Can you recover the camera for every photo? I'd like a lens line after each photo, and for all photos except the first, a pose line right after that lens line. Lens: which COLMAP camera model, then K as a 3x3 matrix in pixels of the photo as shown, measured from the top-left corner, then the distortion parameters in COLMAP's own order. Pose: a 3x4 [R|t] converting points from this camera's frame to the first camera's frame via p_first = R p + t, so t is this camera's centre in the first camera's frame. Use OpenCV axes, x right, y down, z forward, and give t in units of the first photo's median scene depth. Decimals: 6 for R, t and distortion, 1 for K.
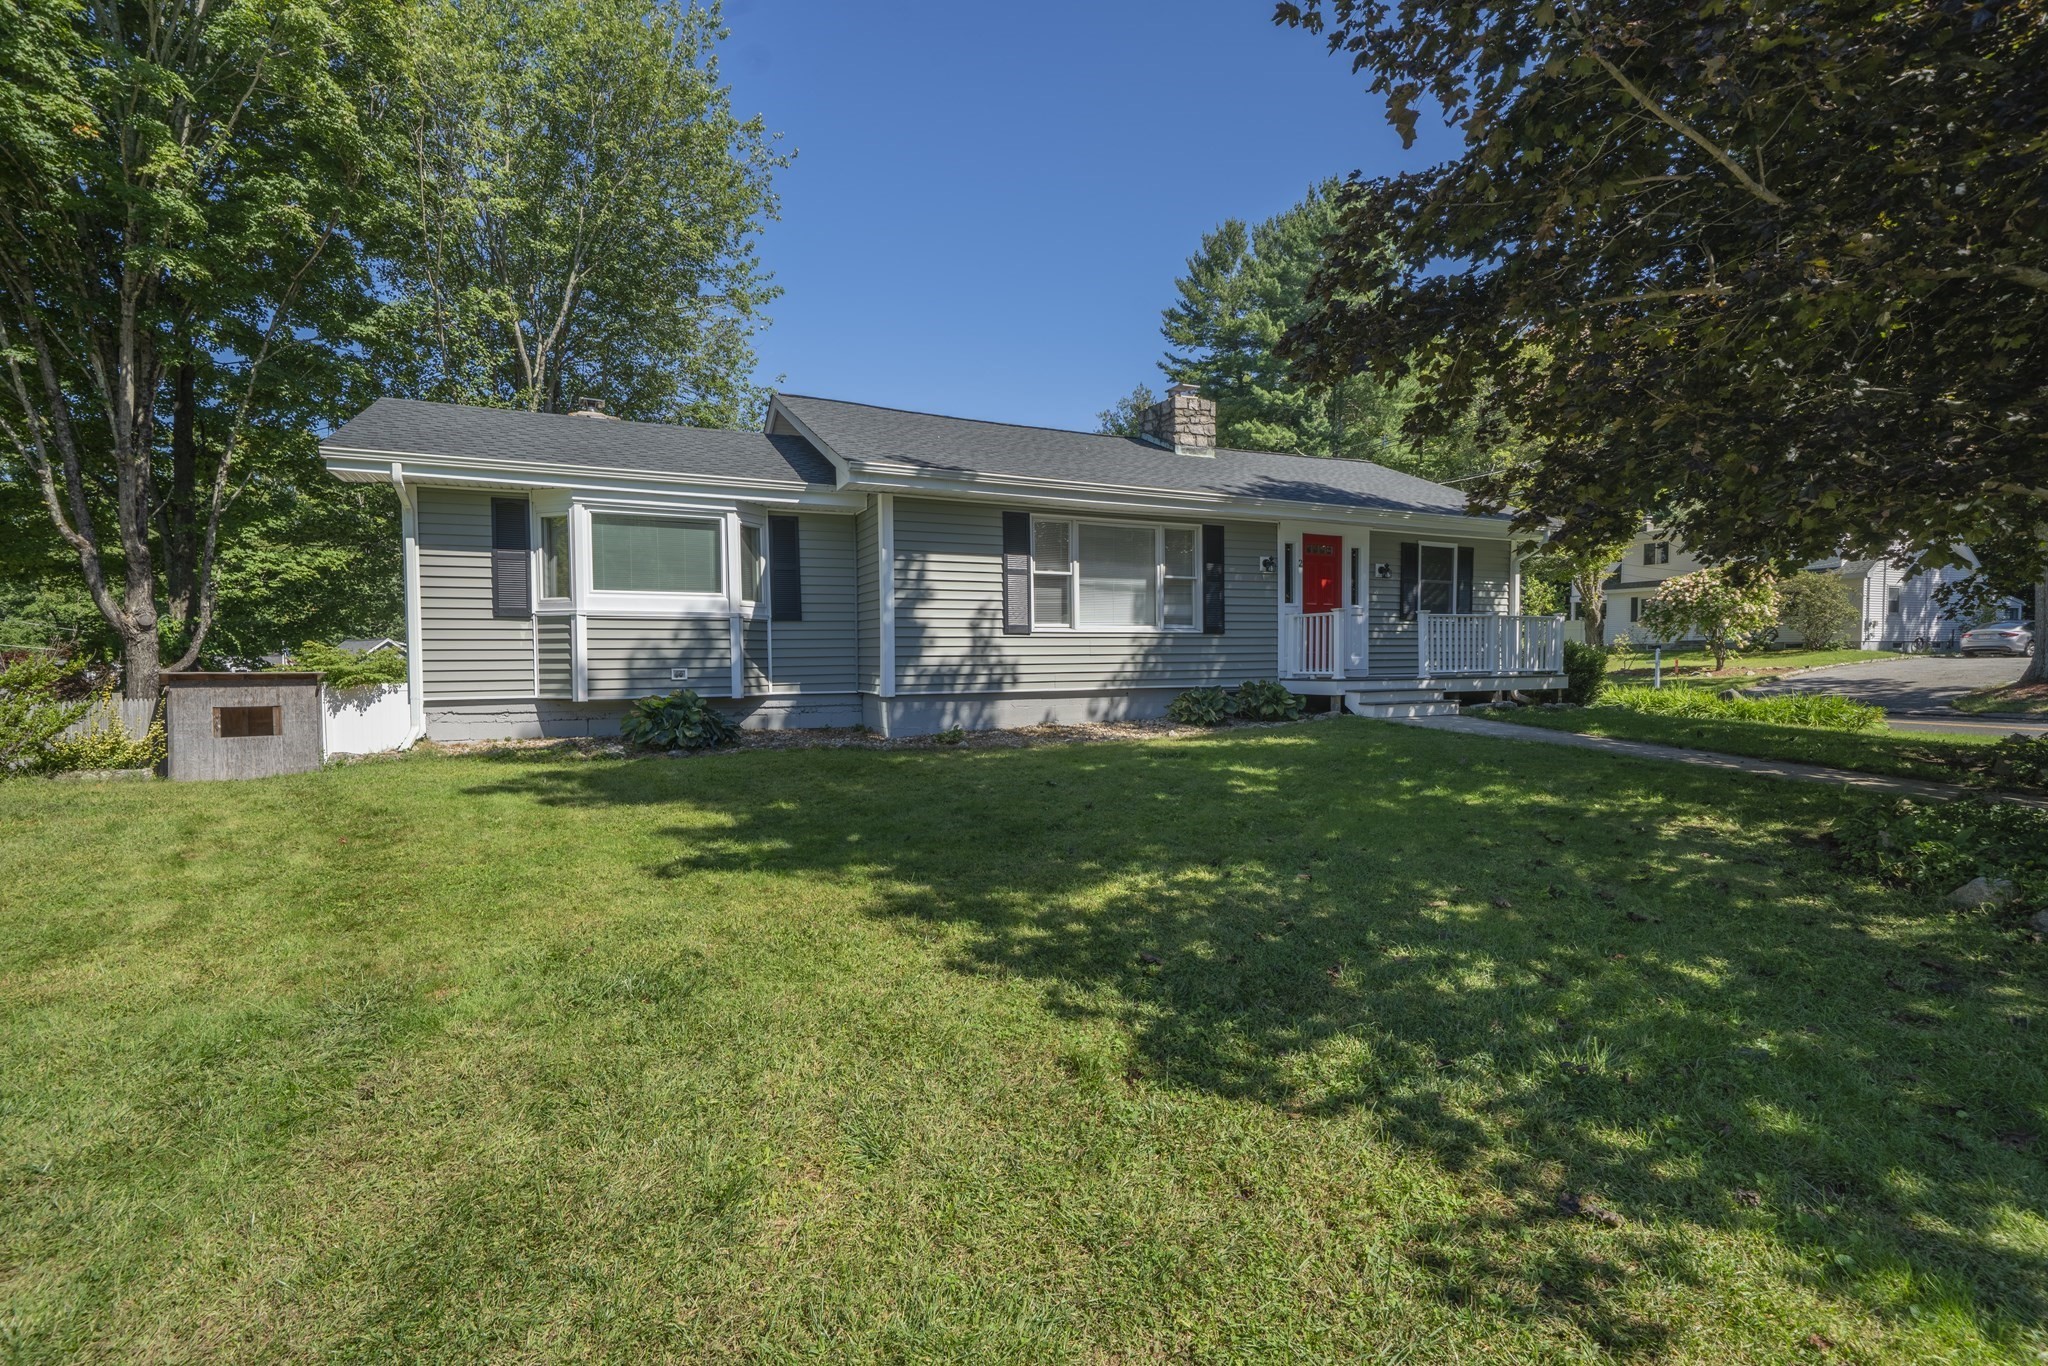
lens RADIAL K [[925.7, 0, 1013.2], [0, 925.7, 681.4], [0, 0, 1]] dist [0.005094, 0.000511]
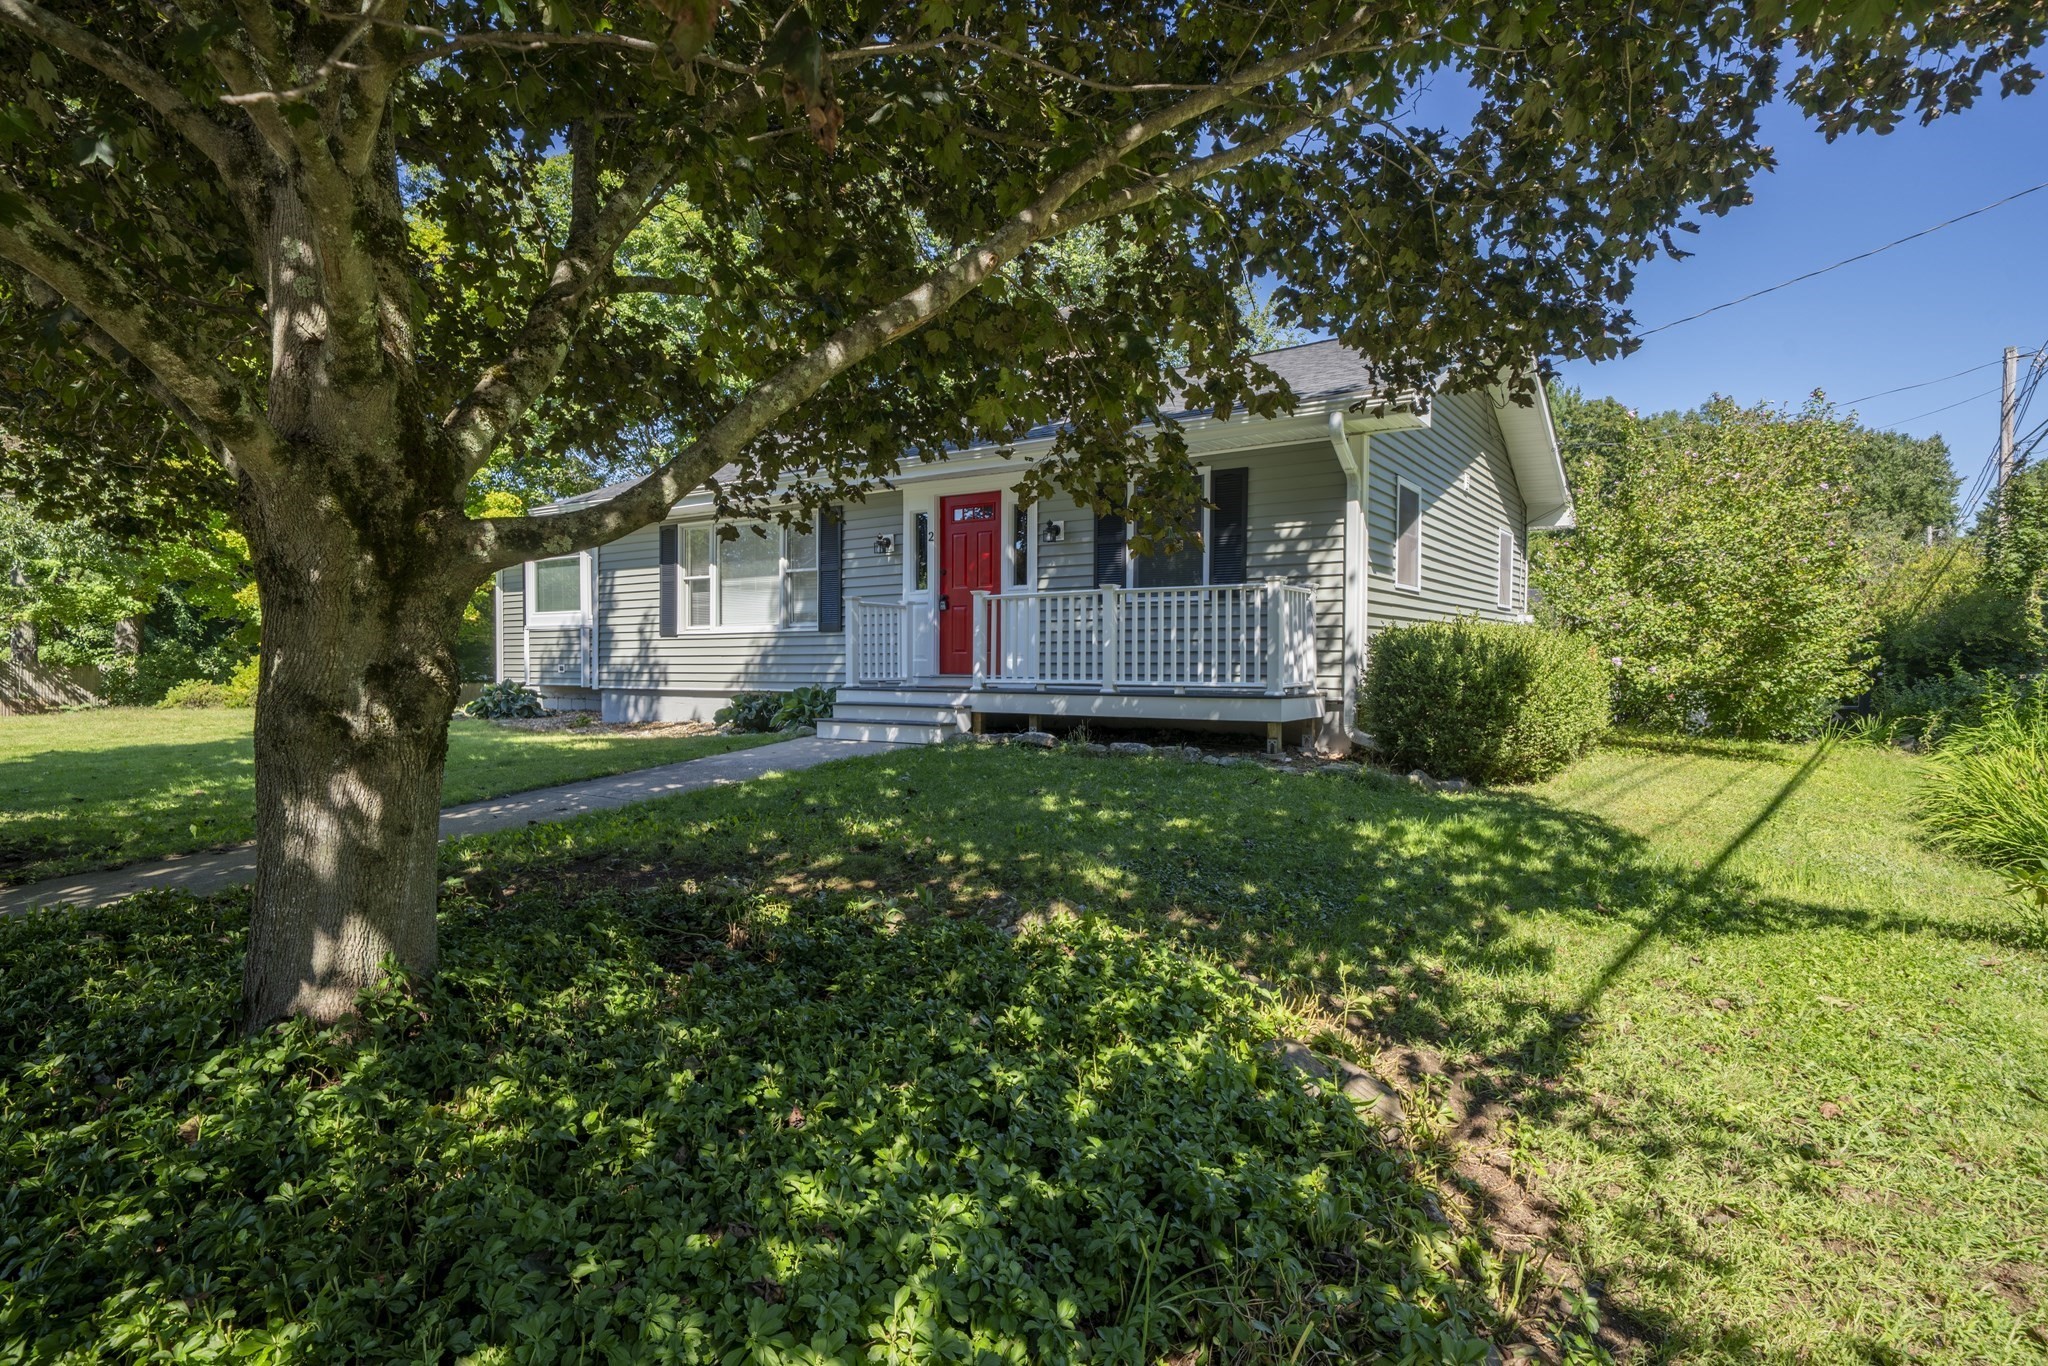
lens RADIAL K [[1060.1, 0, 1024.0], [0, 1060.1, 683.0], [0, 0, 1]] dist [-0.000047, -0.000011]
pose [[0.509565, 0.023609, -0.860108, 1.210629], [-0.023046, 0.999639, 0.013785, -0.021660], [0.860123, 0.012797, 0.509926, 0.676332]]
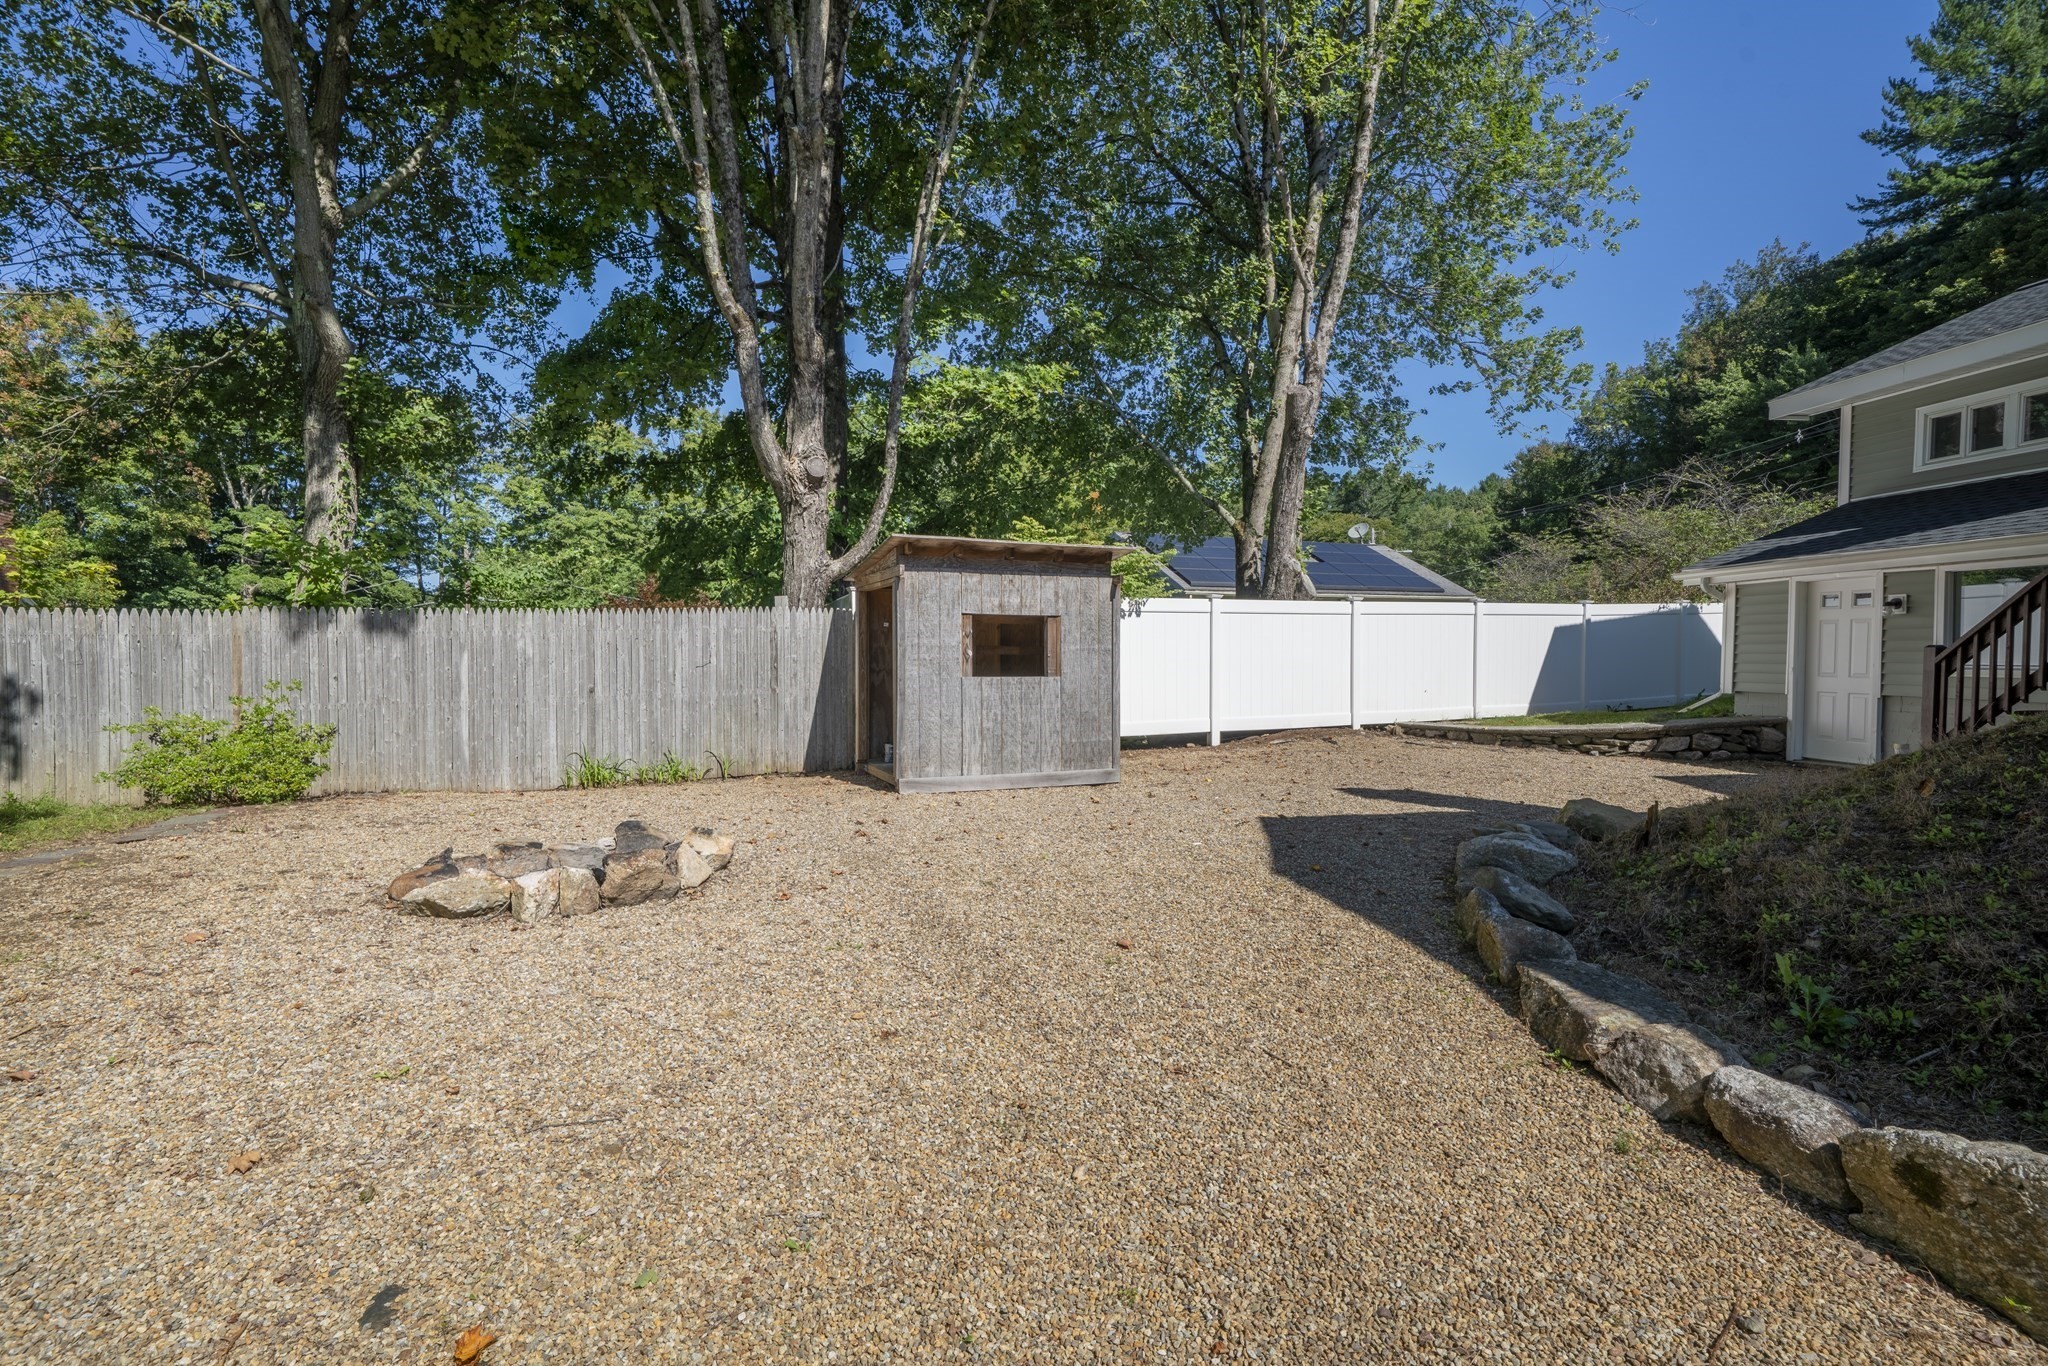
lens RADIAL K [[925.7, 0, 1013.2], [0, 925.7, 681.4], [0, 0, 1]] dist [0.005094, 0.000511]
pose [[0.936643, 0.018176, -0.349813, -0.949144], [-0.015482, 0.999825, 0.010497, 0.084152], [0.349942, -0.004416, 0.936761, 0.786549]]
